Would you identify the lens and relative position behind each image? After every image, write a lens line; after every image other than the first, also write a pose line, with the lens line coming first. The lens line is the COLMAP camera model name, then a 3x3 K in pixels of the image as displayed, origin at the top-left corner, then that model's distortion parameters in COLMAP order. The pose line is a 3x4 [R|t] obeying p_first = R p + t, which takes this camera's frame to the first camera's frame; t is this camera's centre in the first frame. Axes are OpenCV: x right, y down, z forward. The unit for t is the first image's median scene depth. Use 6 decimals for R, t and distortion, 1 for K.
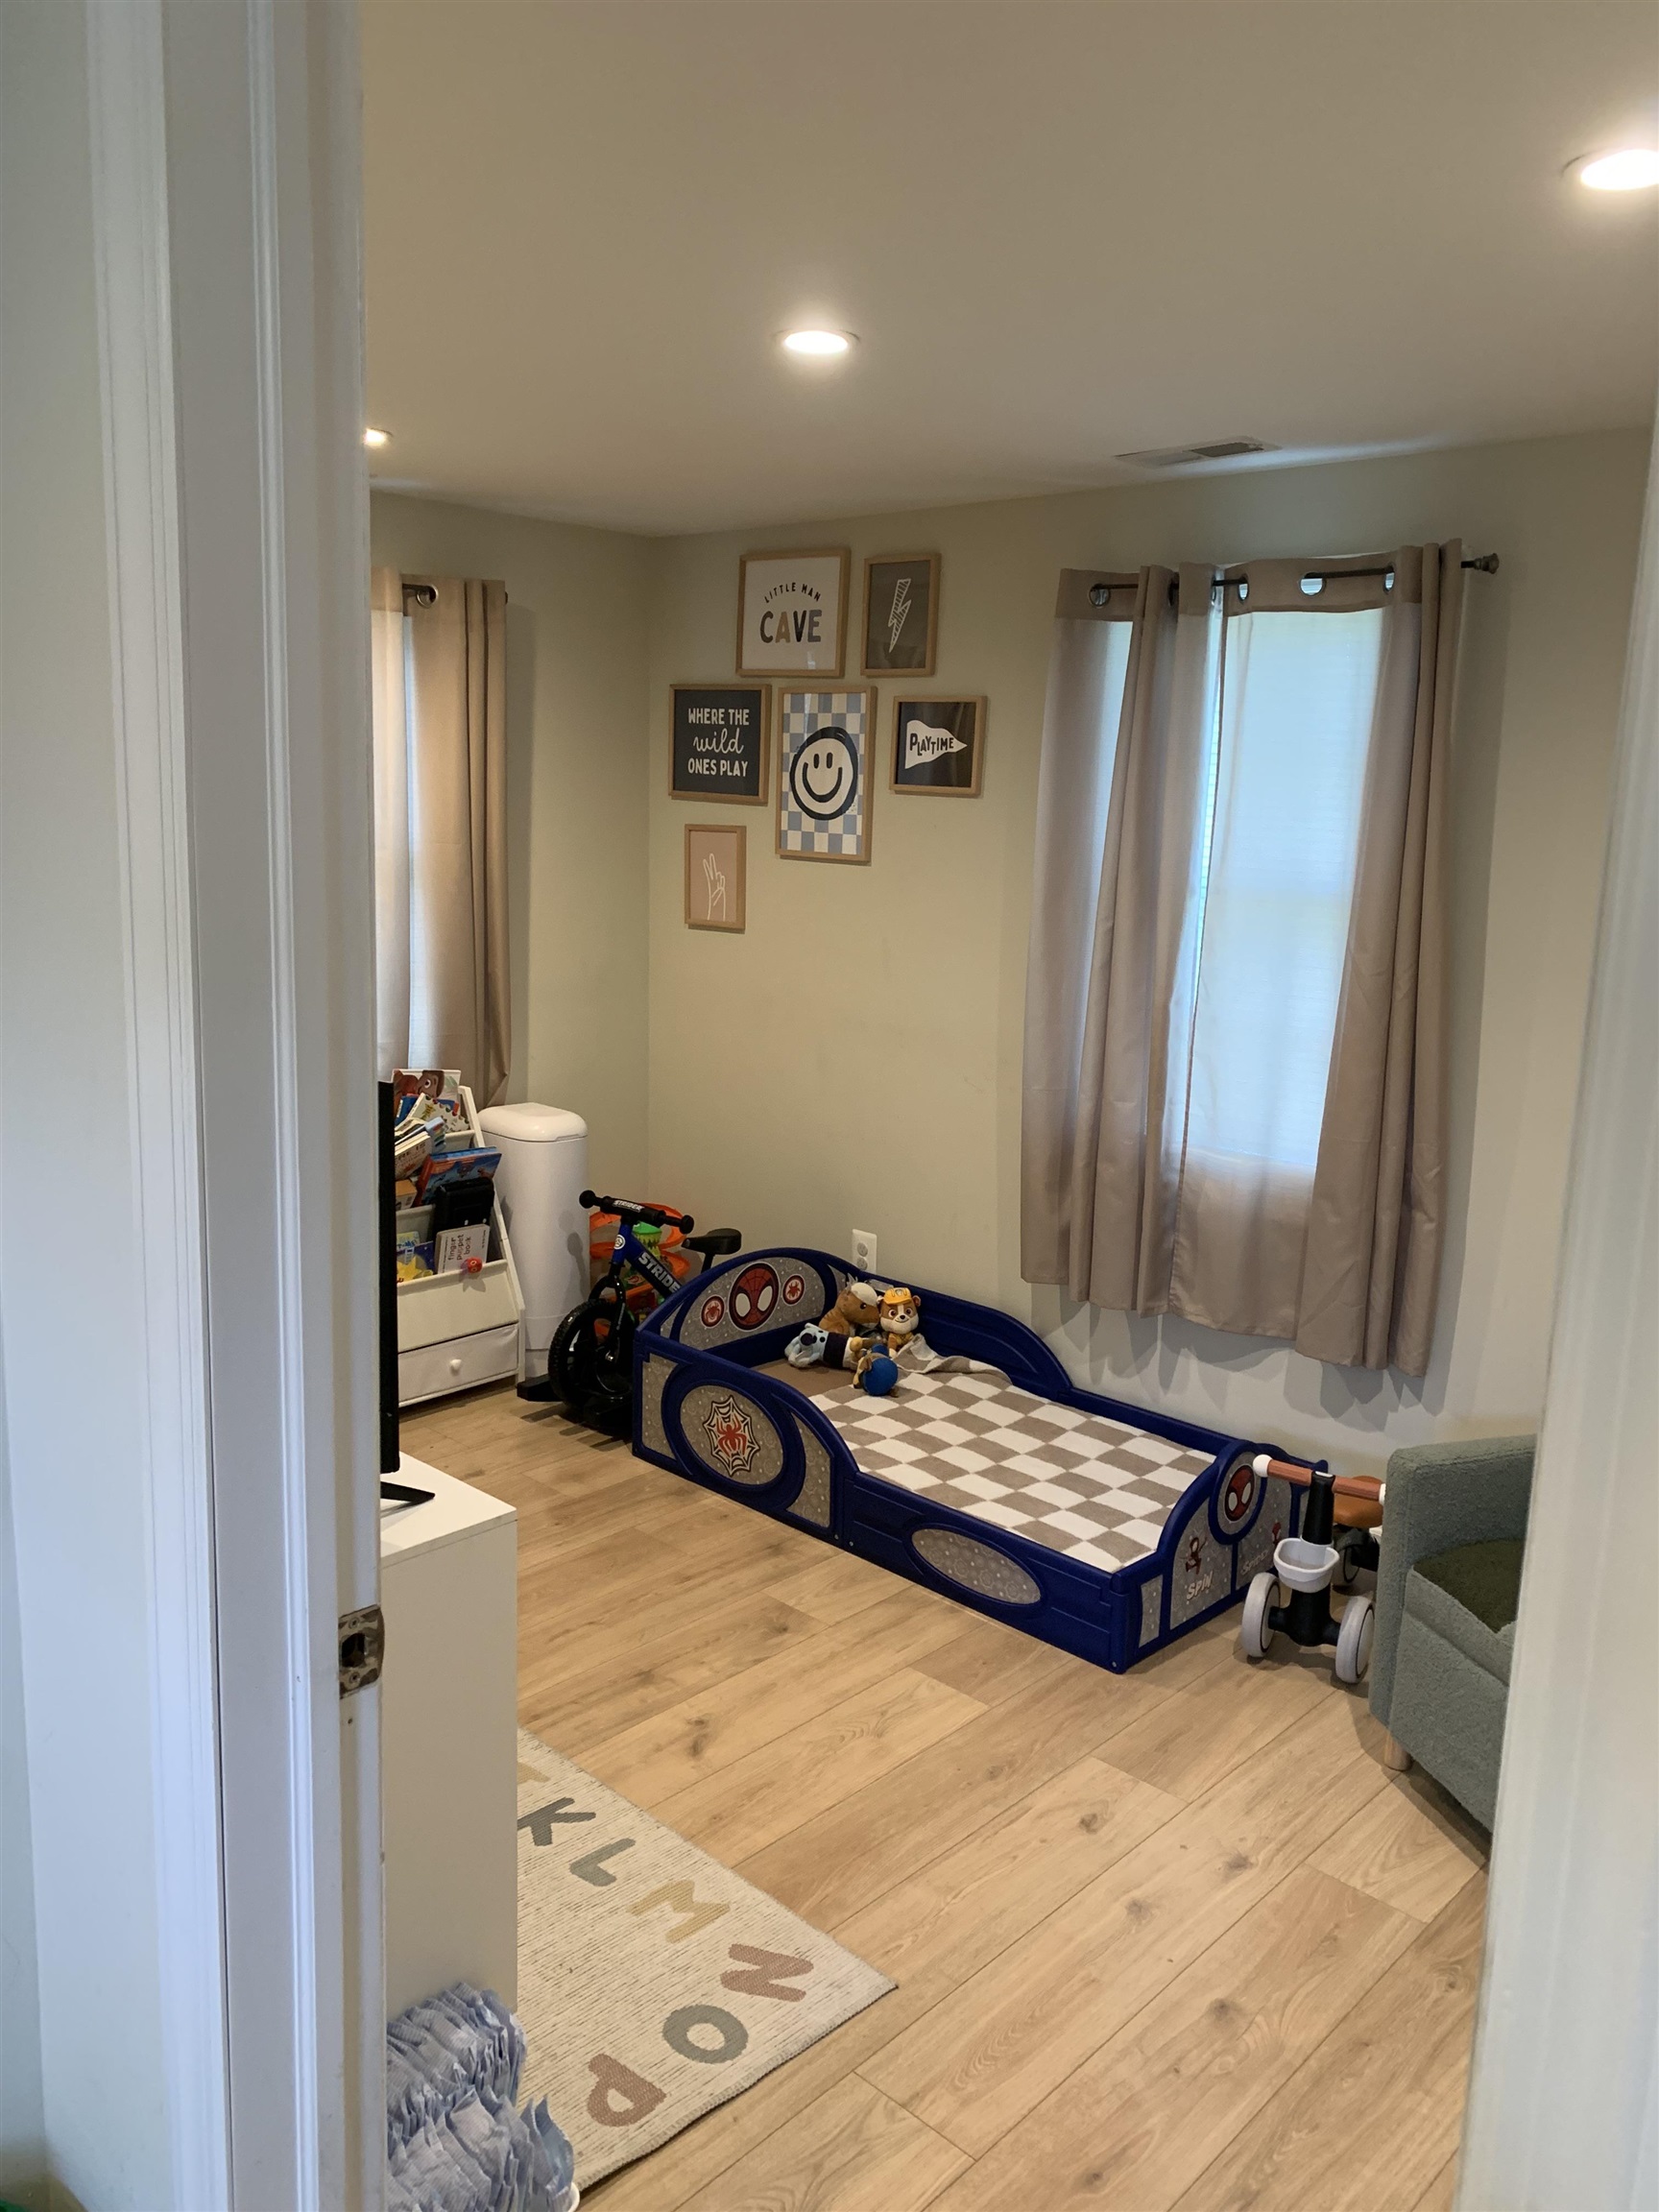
lens RADIAL K [[1679.0, 0, 844.0], [0, 1679.0, 1101.8], [0, 0, 1]] dist [0.073700, -0.064394]
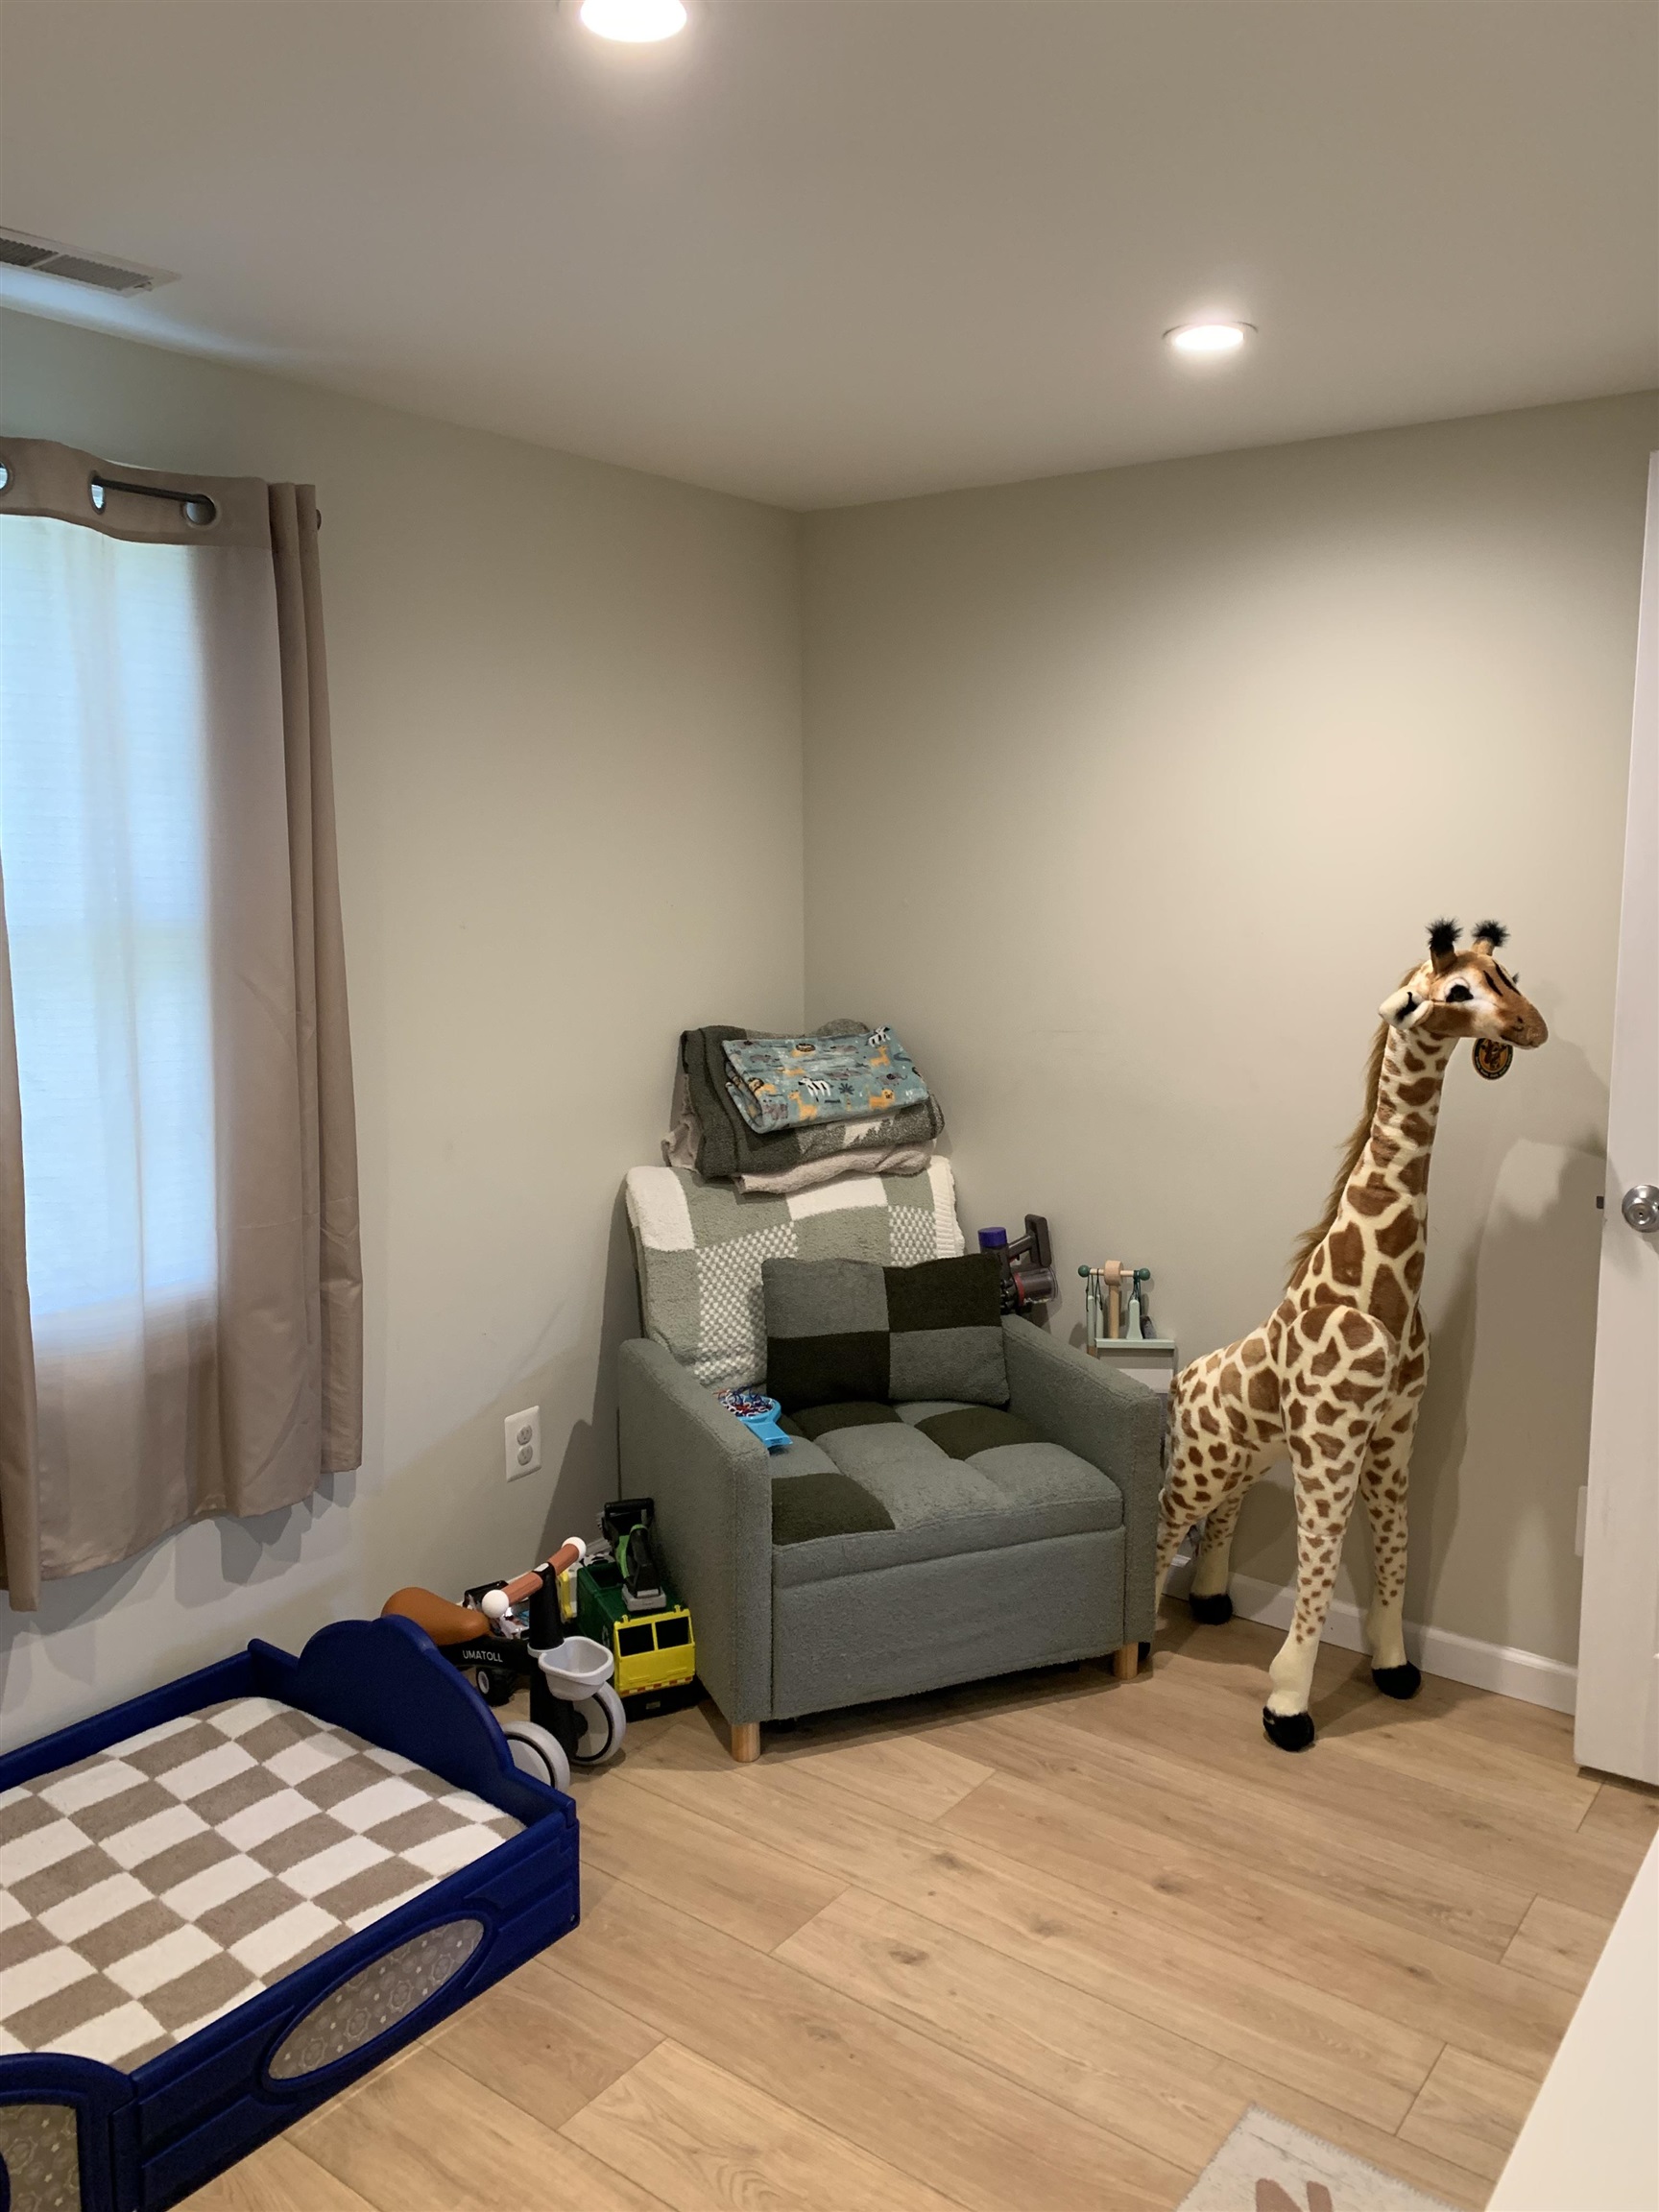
lens RADIAL K [[1679.0, 0, 844.0], [0, 1679.0, 1101.8], [0, 0, 1]] dist [0.073700, -0.064394]
pose [[-0.096345, -0.187950, 0.977442, -0.555511], [0.177022, 0.963119, 0.202645, -0.165935], [-0.979480, 0.192552, -0.059520, 0.873345]]
